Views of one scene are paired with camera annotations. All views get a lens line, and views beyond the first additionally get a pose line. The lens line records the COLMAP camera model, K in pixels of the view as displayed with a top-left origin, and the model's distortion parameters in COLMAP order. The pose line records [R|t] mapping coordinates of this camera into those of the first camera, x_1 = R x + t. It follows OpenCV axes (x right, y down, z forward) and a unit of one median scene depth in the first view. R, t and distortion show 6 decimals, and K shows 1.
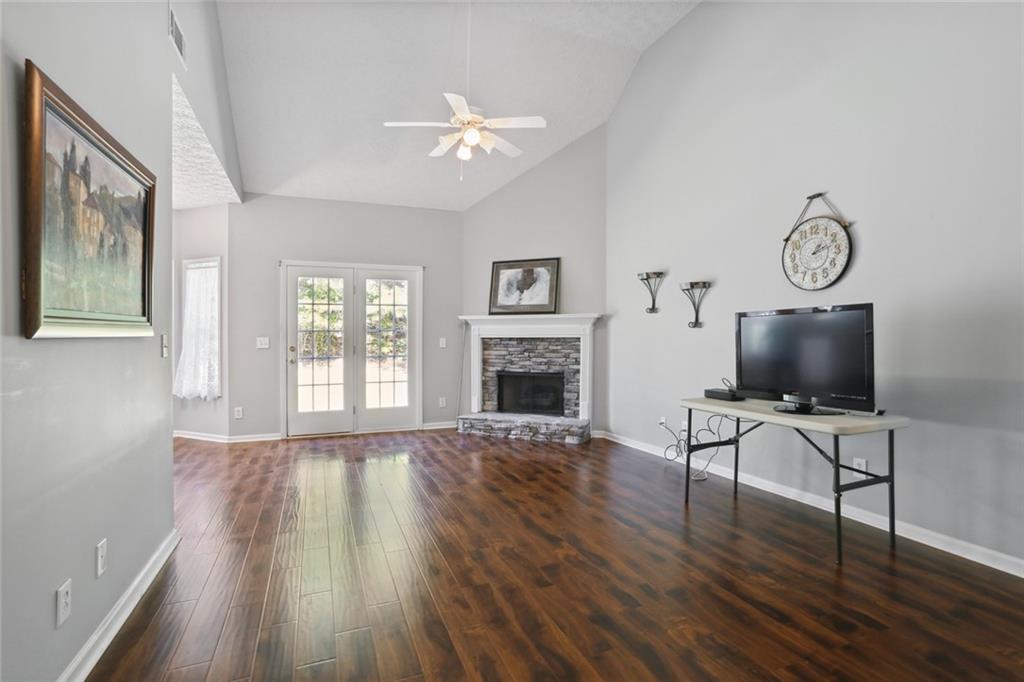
lens RADIAL K [[515.0, 0, 509.5], [0, 515.0, 335.5], [0, 0, 1]] dist [-0.088027, 0.051575]
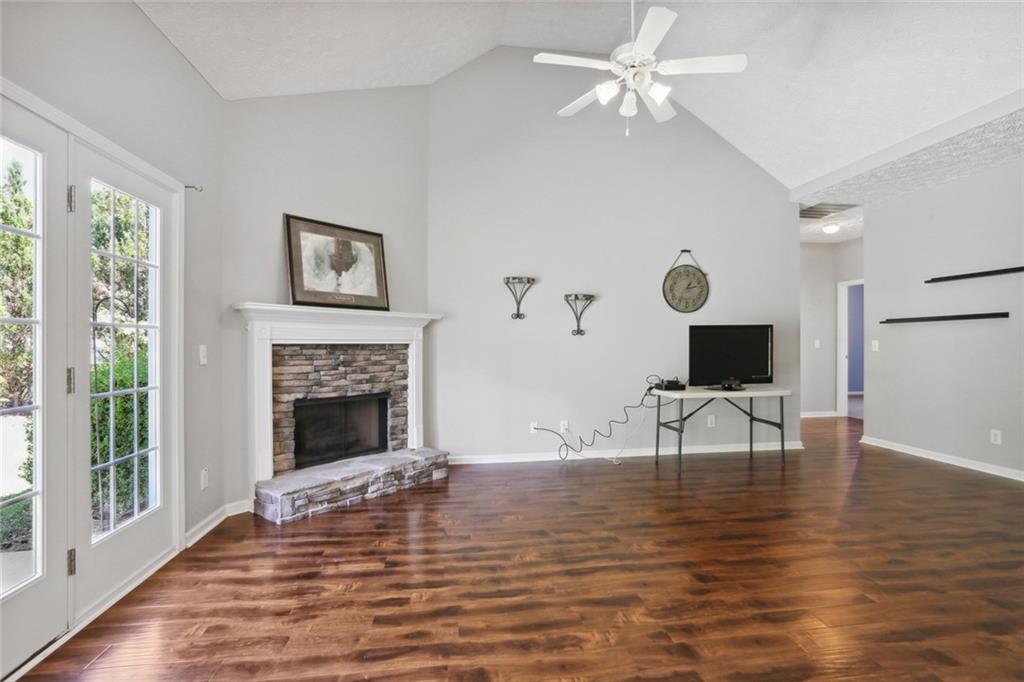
lens RADIAL K [[515.0, 0, 509.5], [0, 515.0, 335.5], [0, 0, 1]] dist [-0.088027, 0.051575]
pose [[0.215083, 0.016778, 0.976452, -0.579878], [-0.001672, 0.999857, -0.016811, 0.004222], [-0.976594, 0.001983, 0.215080, 0.677197]]
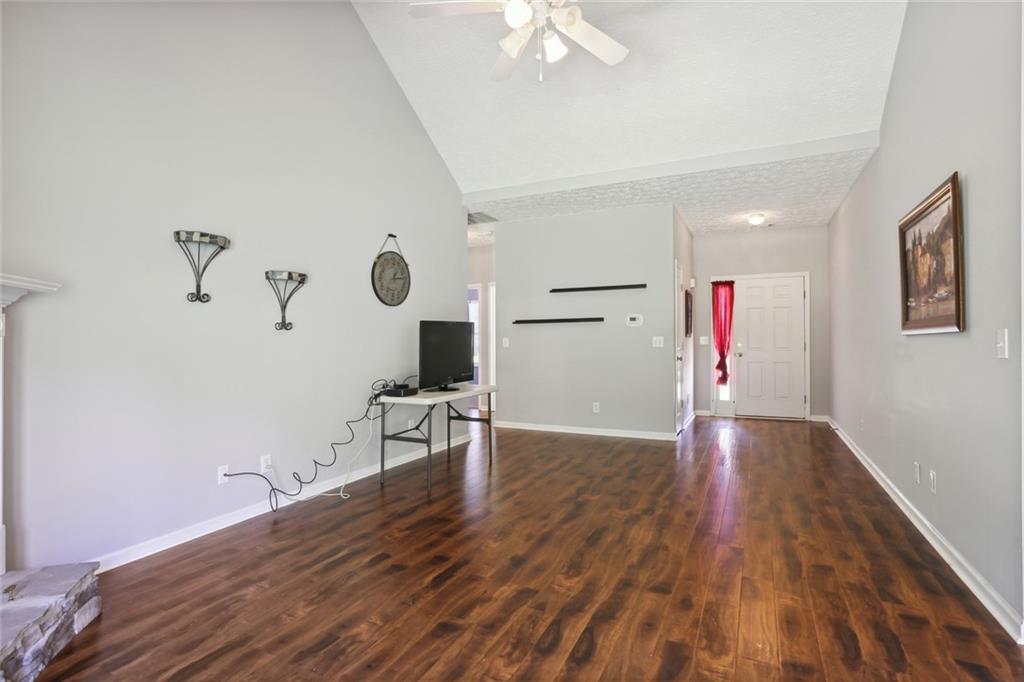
lens RADIAL K [[505.1, 0, 529.8], [0, 505.1, 327.2], [0, 0, 1]] dist [-0.036395, 0.000045]
pose [[-0.702427, 0.025543, 0.711297, -0.344162], [0.007592, 0.999568, -0.028398, 0.005065], [-0.711715, -0.014547, -0.702317, 0.956541]]
